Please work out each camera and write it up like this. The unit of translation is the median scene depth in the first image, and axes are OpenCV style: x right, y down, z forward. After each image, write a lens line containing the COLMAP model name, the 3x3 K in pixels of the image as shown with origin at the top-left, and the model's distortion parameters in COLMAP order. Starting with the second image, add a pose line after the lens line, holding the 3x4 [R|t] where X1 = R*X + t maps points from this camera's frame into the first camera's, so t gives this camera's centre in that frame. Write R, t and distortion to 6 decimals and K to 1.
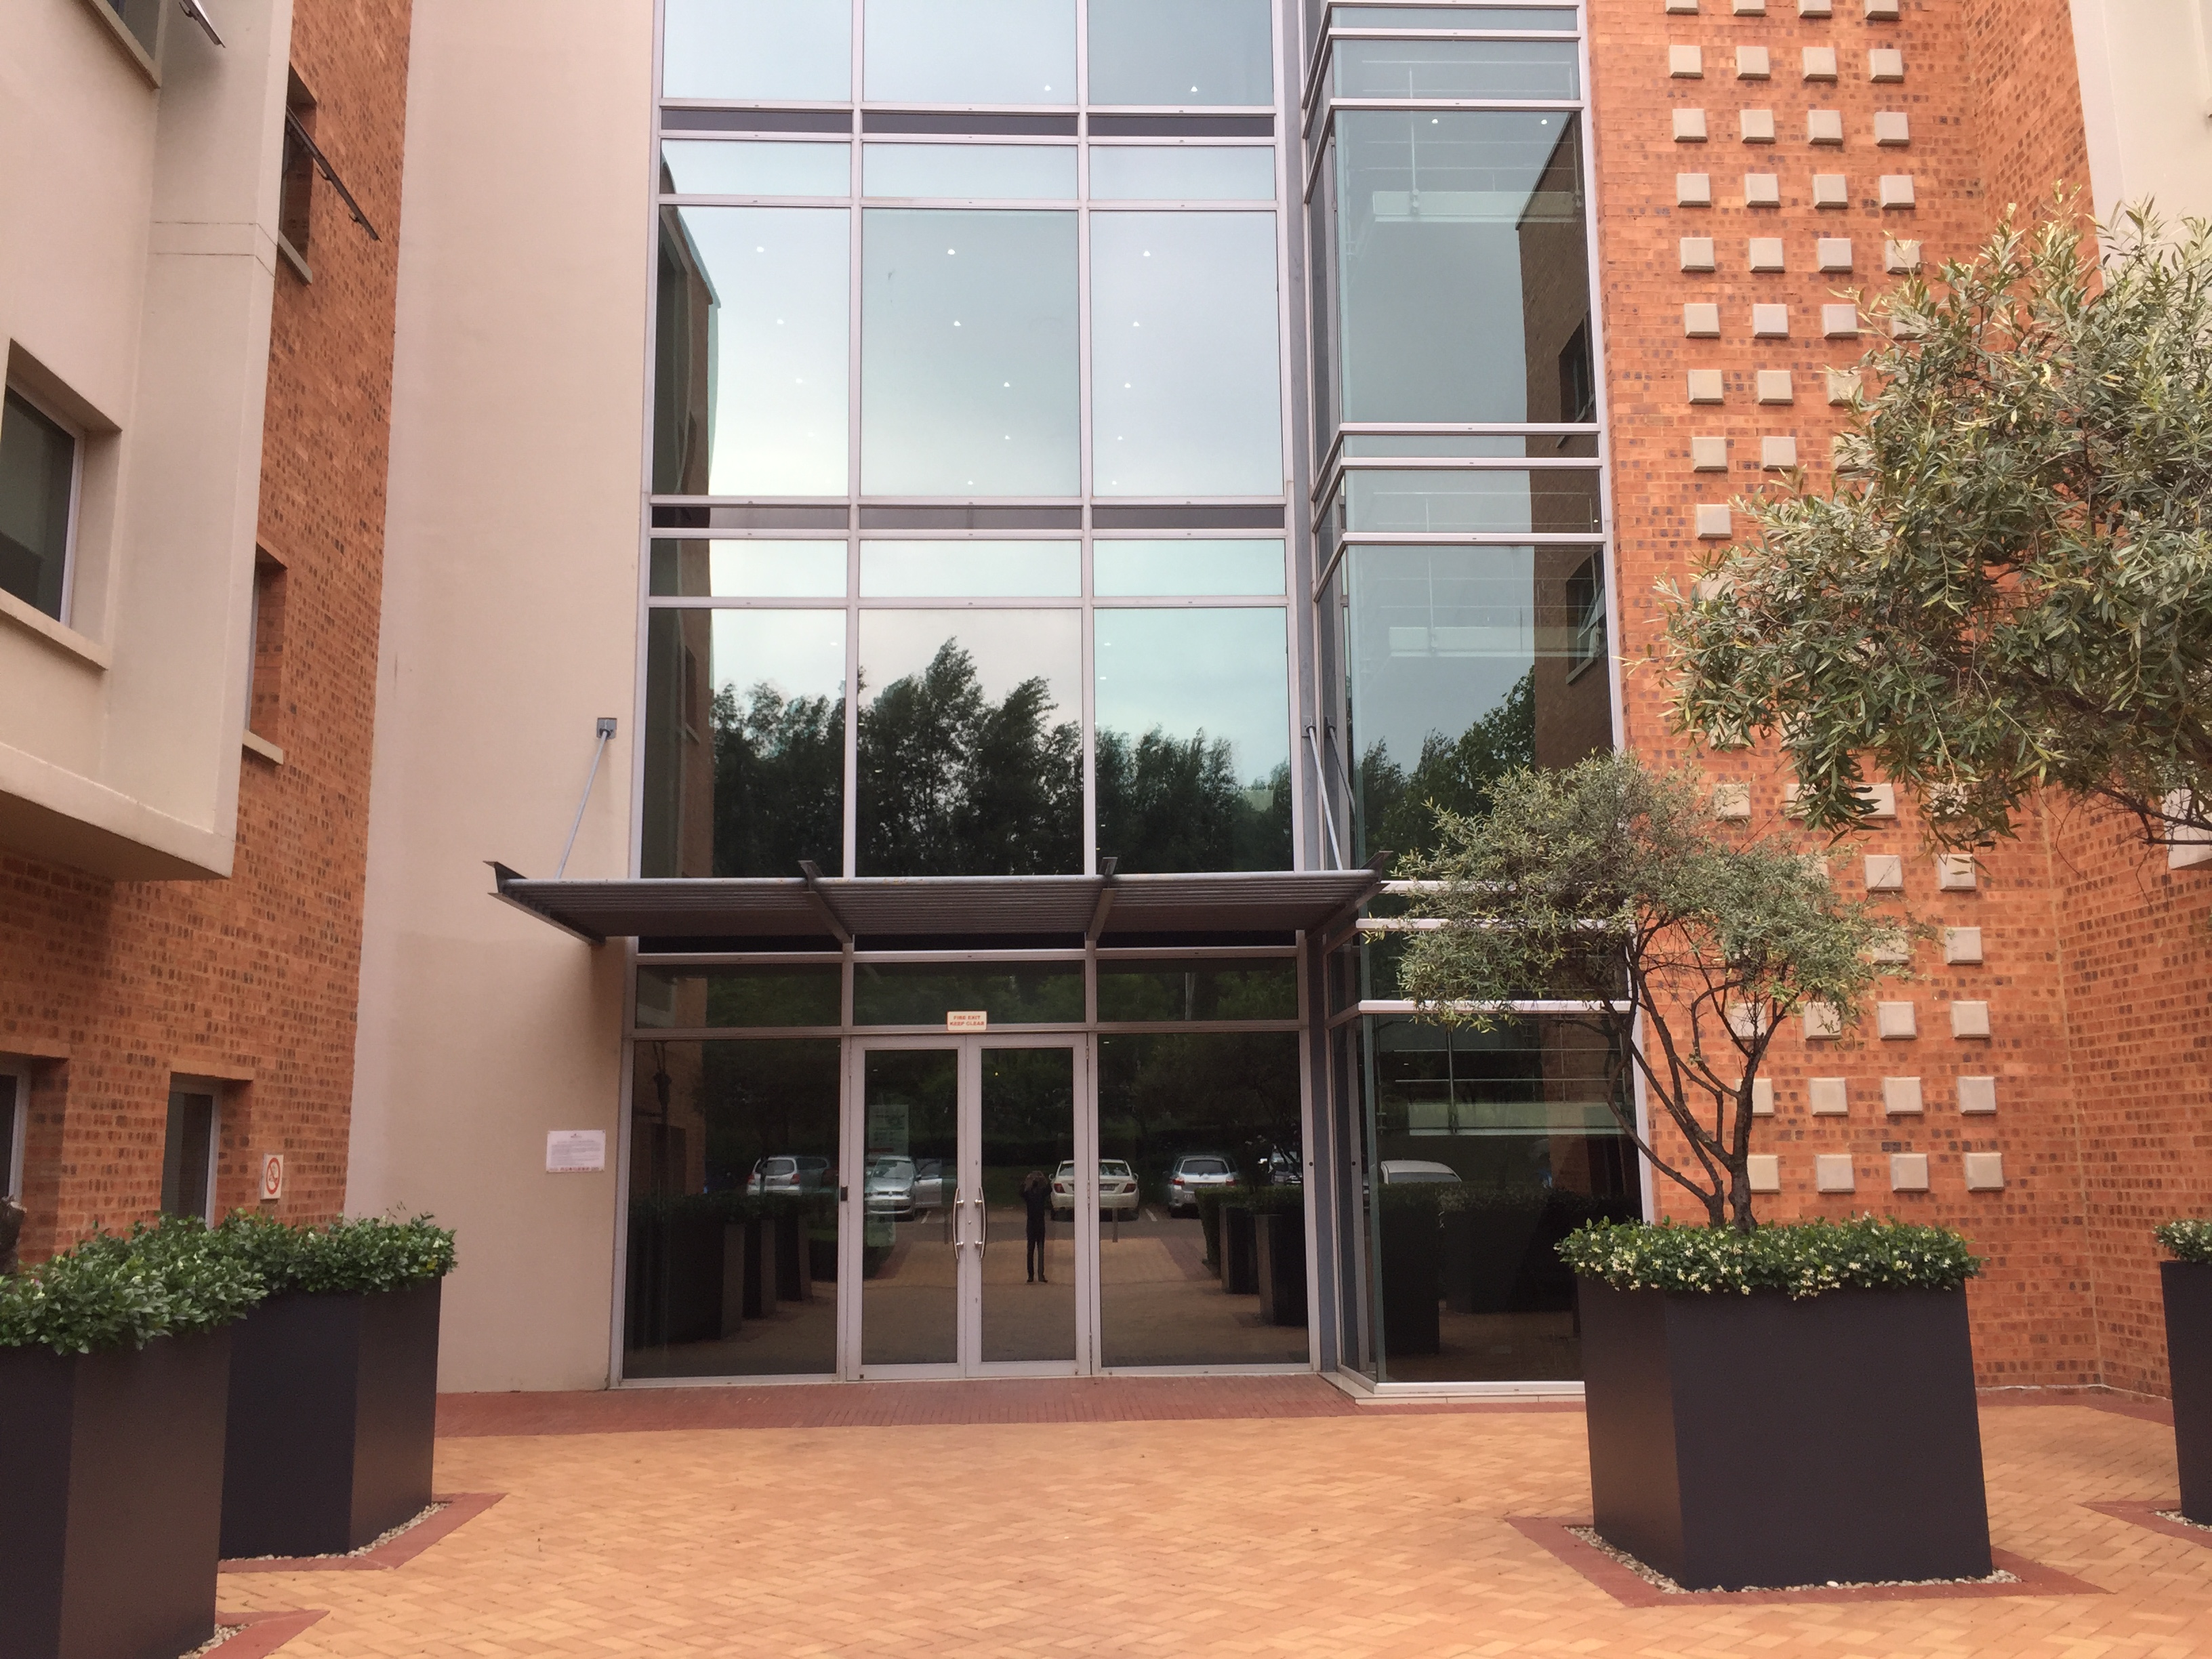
lens RADIAL K [[1859.5, 0, 1138.9], [0, 1859.5, 829.8], [0, 0, 1]] dist [0.113864, -0.194078]
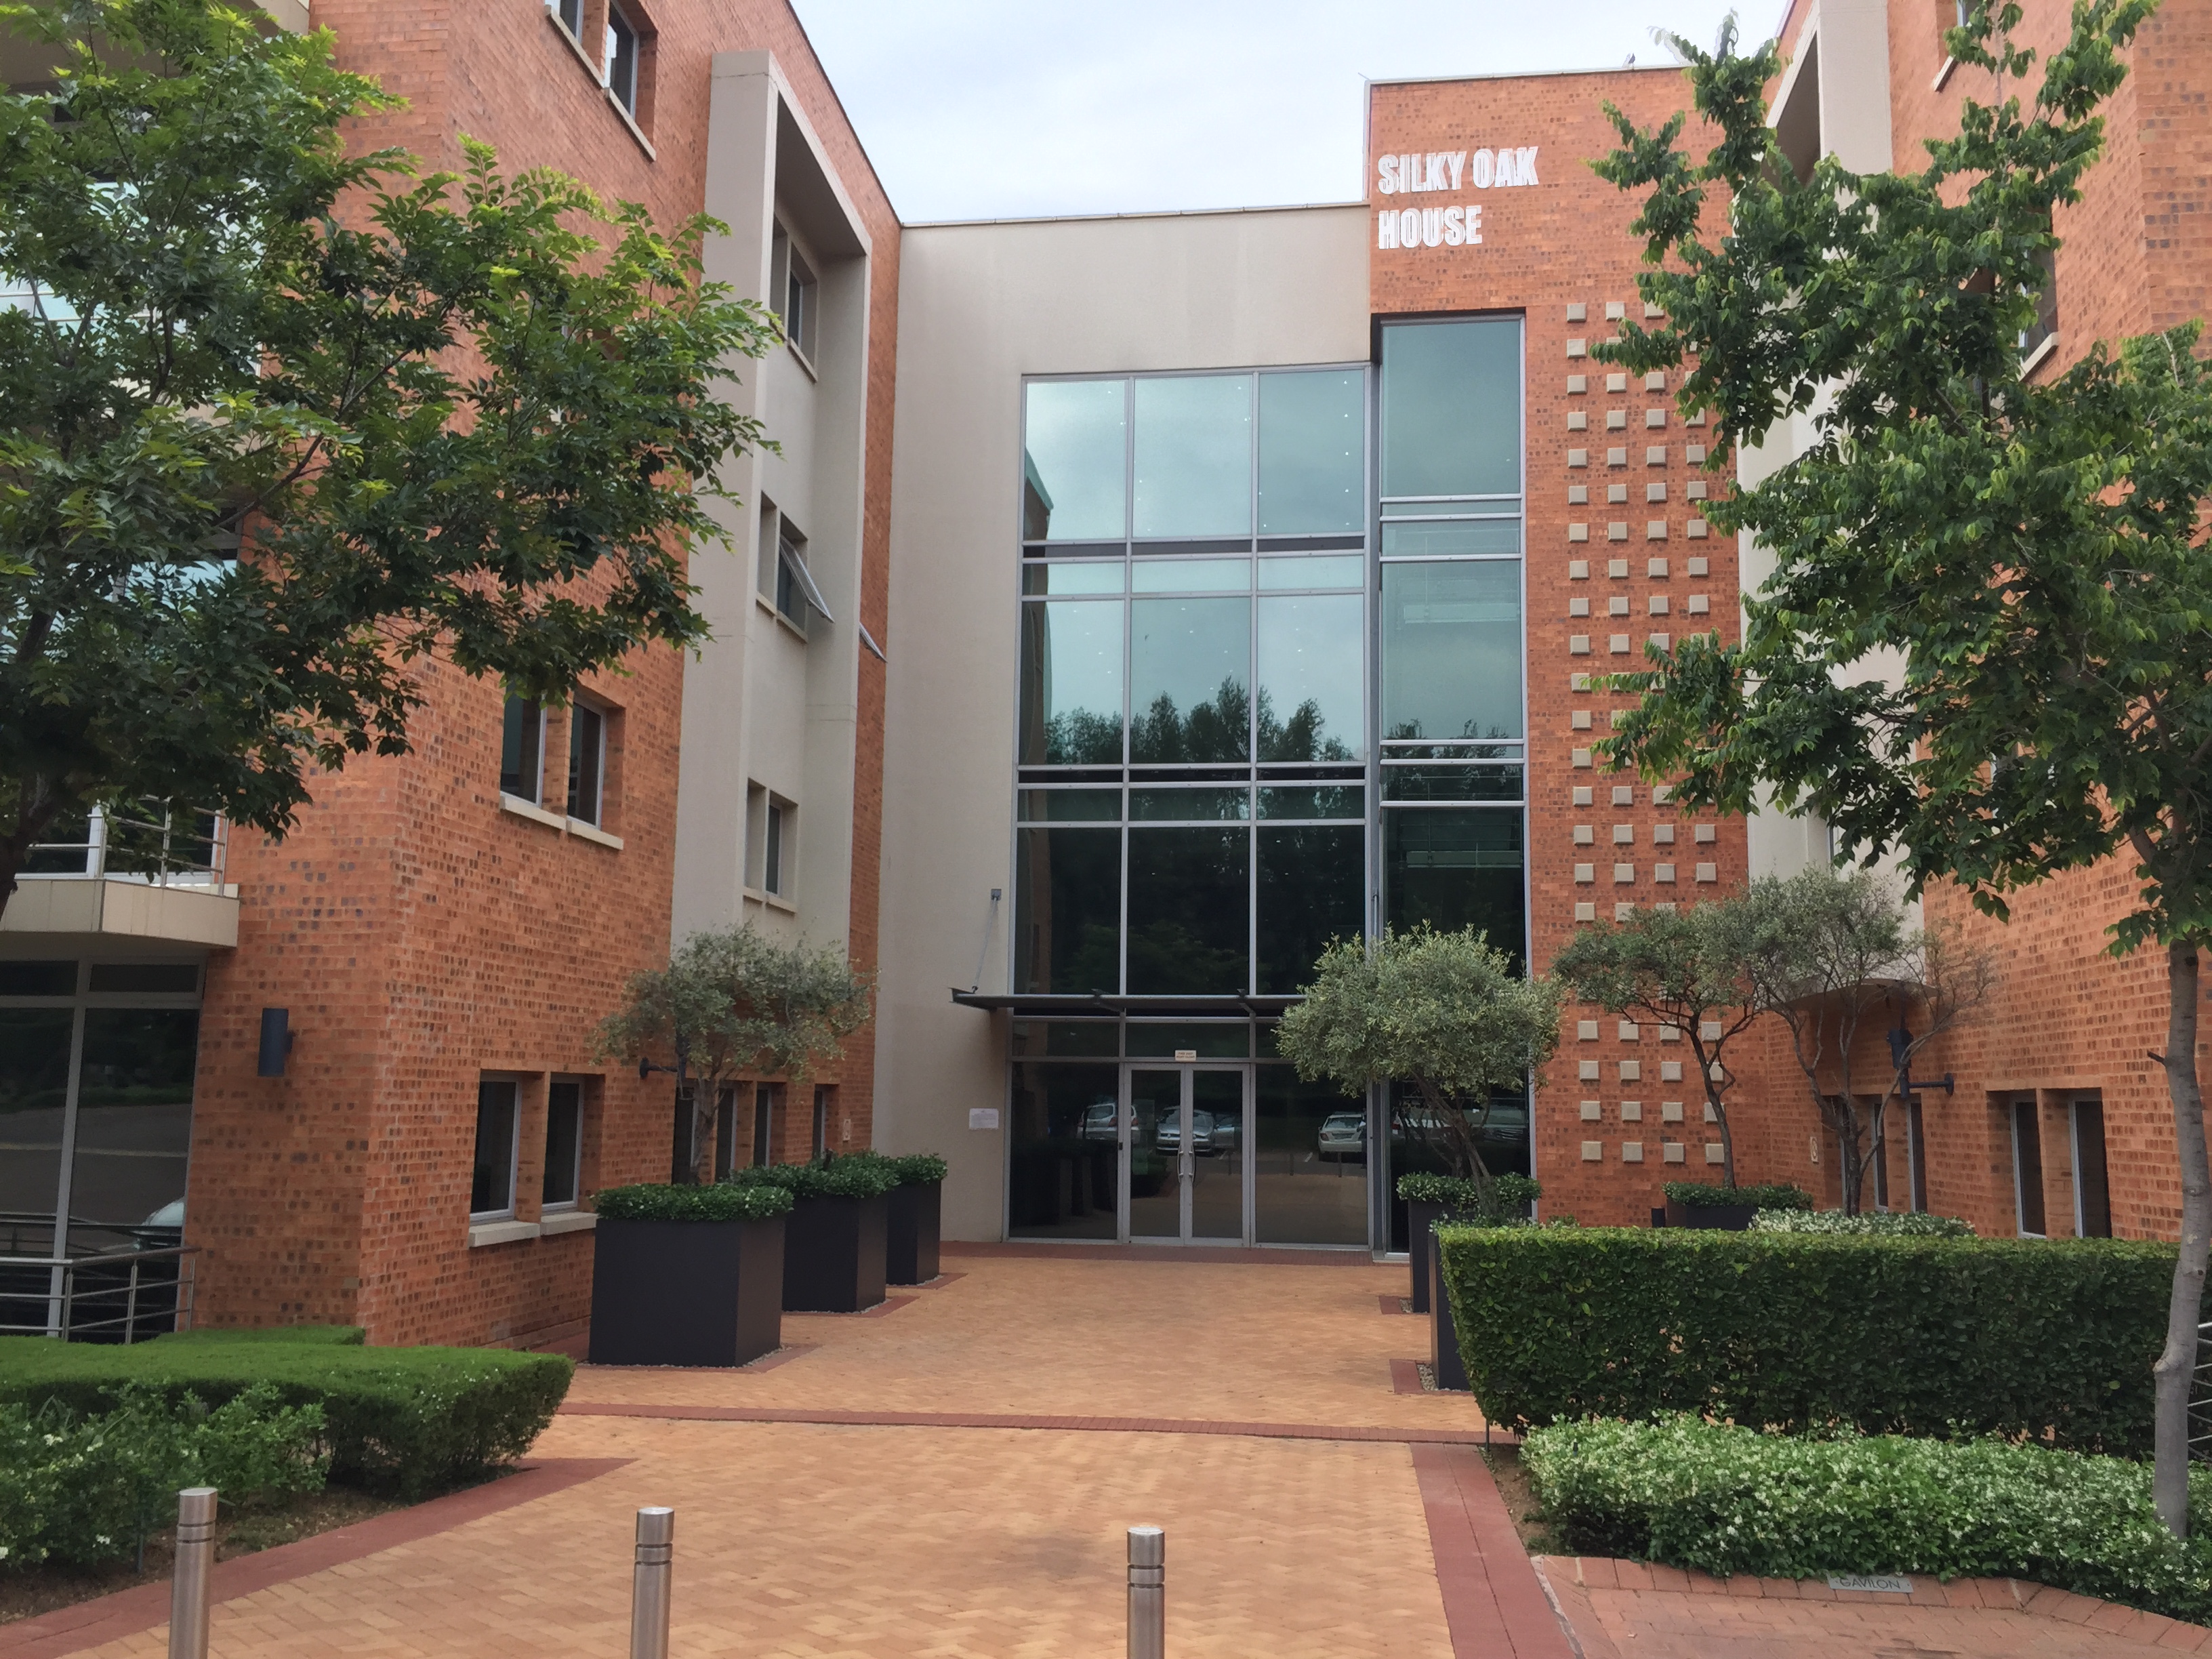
lens RADIAL K [[1859.5, 0, 1138.9], [0, 1859.5, 829.8], [0, 0, 1]] dist [0.113864, -0.194078]
pose [[0.984820, -0.000933, -0.173577, 0.187758], [0.006476, 0.999487, 0.031370, -0.184026], [0.173459, -0.032018, 0.984321, -0.841095]]
